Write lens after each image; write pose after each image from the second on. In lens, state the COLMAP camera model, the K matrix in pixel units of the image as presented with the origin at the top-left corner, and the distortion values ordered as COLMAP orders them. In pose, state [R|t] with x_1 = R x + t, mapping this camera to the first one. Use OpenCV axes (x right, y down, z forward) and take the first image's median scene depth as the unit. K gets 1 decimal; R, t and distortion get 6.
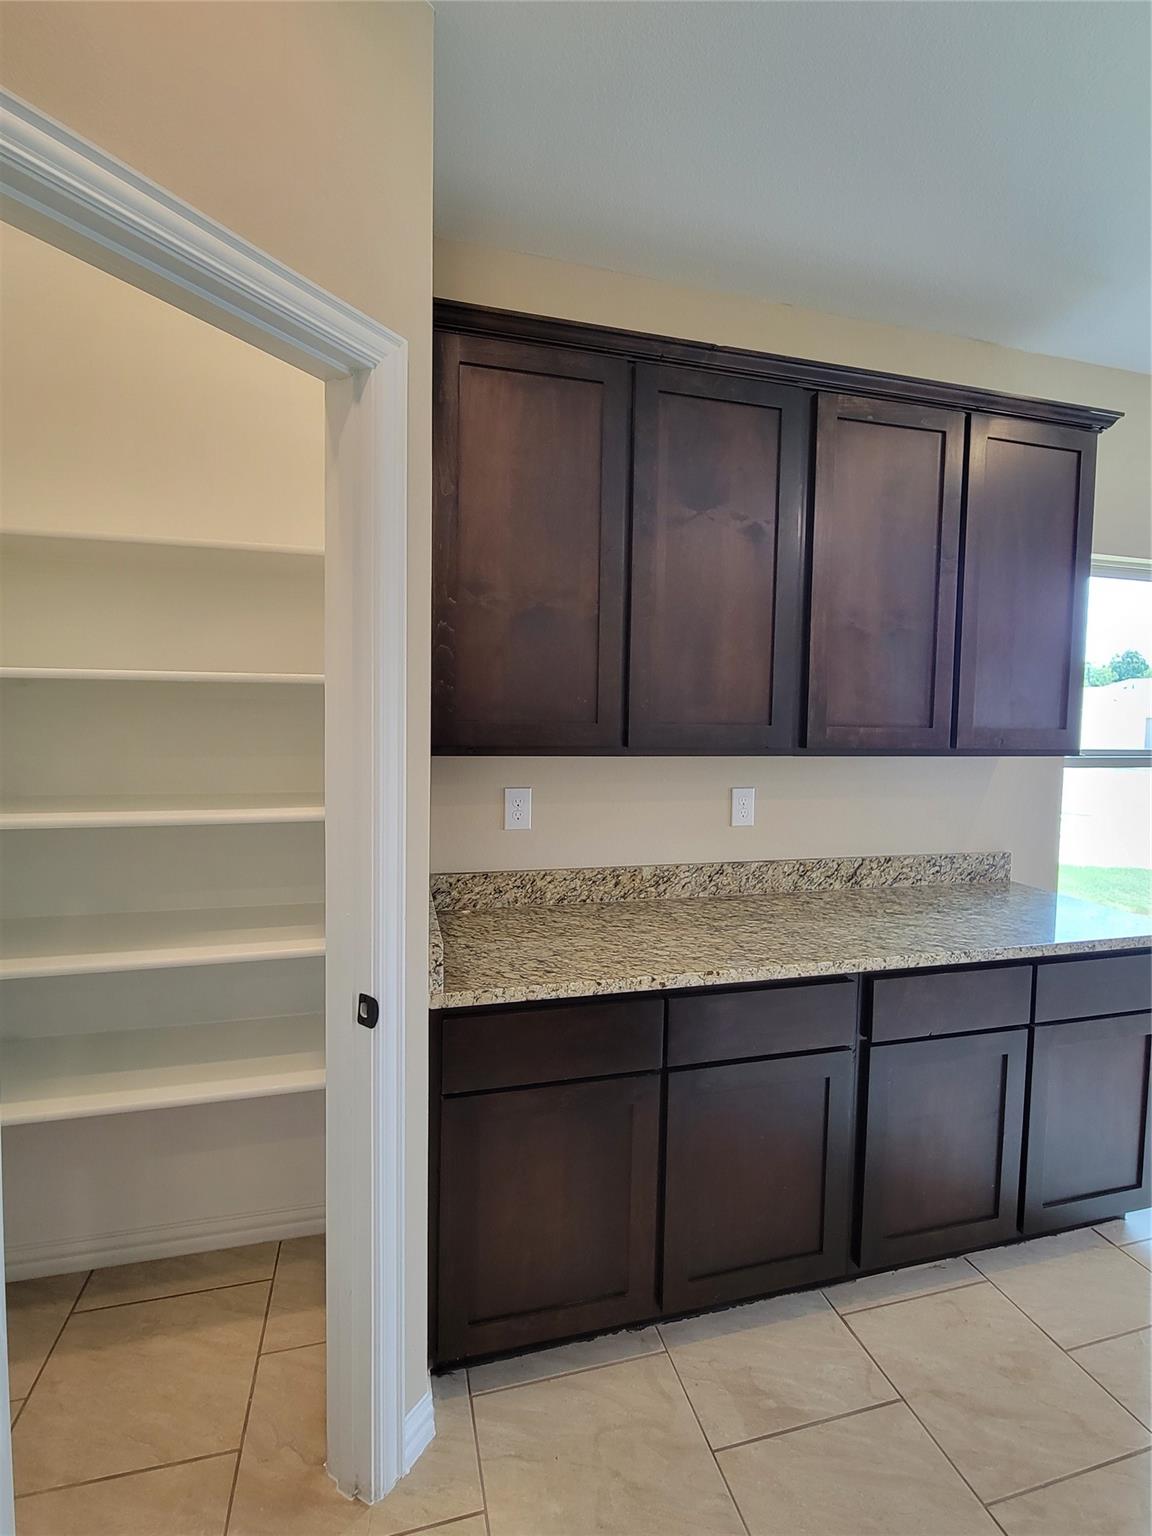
lens RADIAL K [[726.7, 0, 579.6], [0, 726.7, 766.9], [0, 0, 1]] dist [-0.001462, -0.000190]
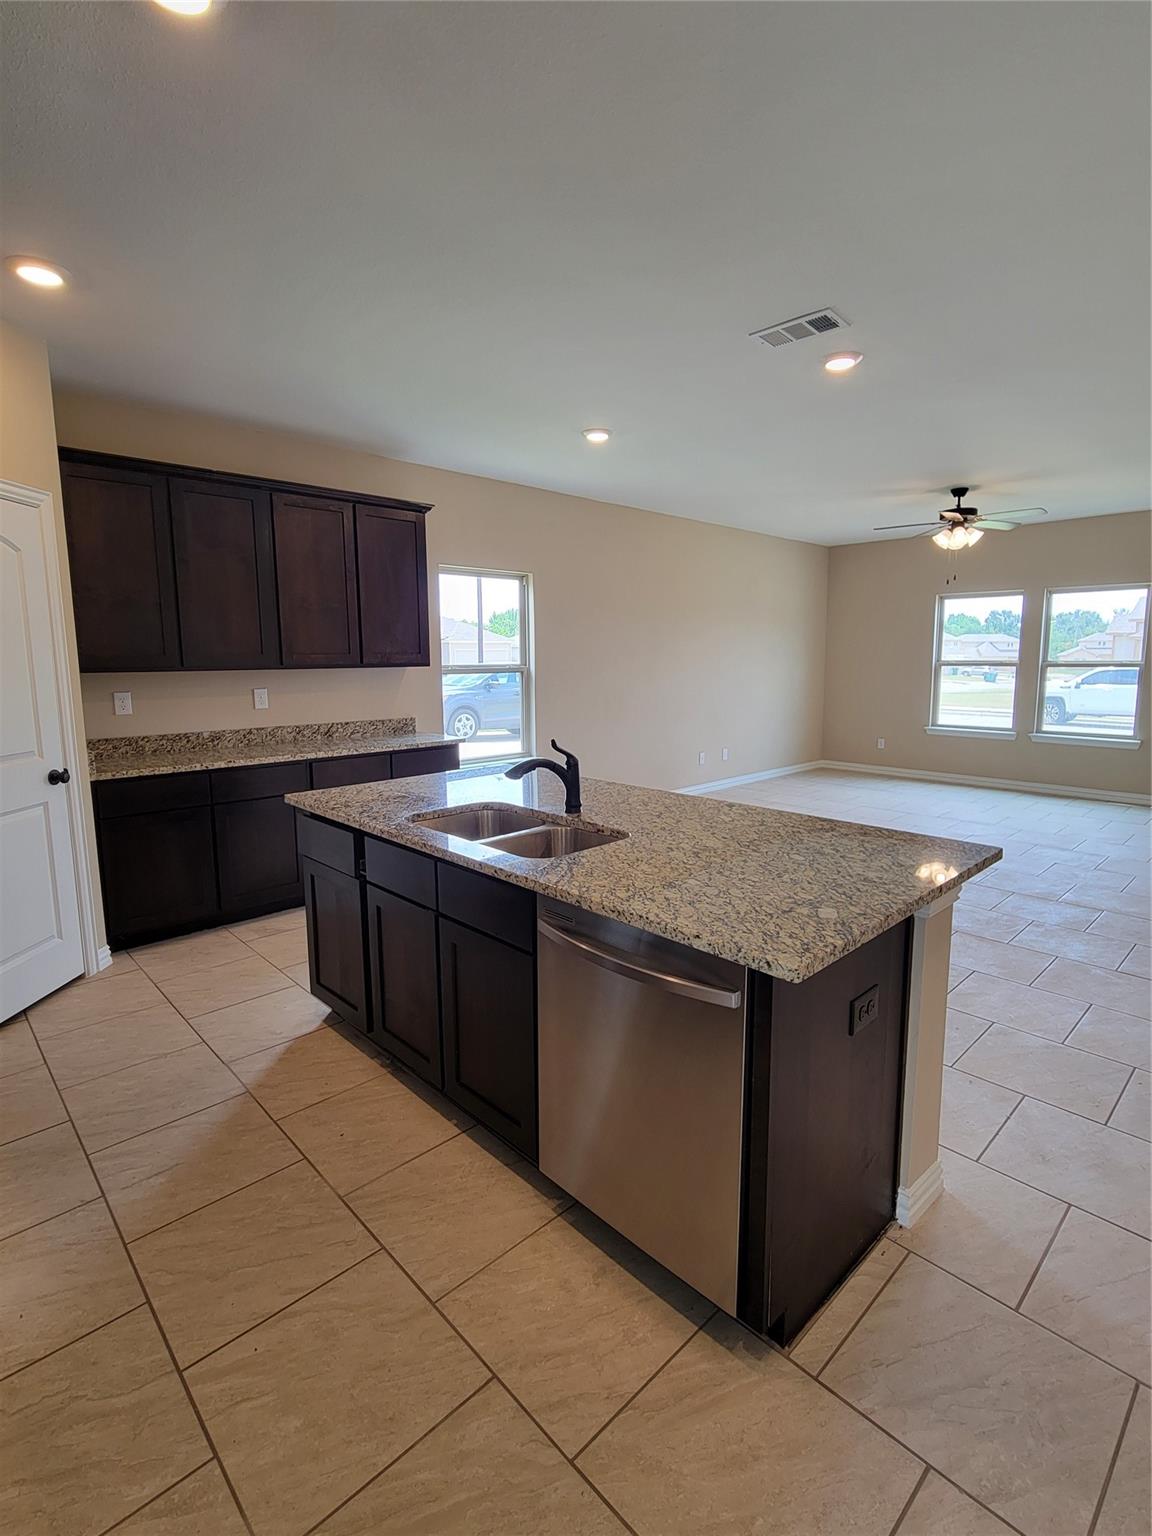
lens RADIAL K [[726.7, 0, 587.7], [0, 726.7, 755.5], [0, 0, 1]] dist [-0.001462, -0.000190]
pose [[0.872429, -0.088594, 0.480645, 0.047791], [0.056196, 0.995095, 0.081418, 0.105363], [-0.485500, -0.044021, 0.873128, -1.199884]]
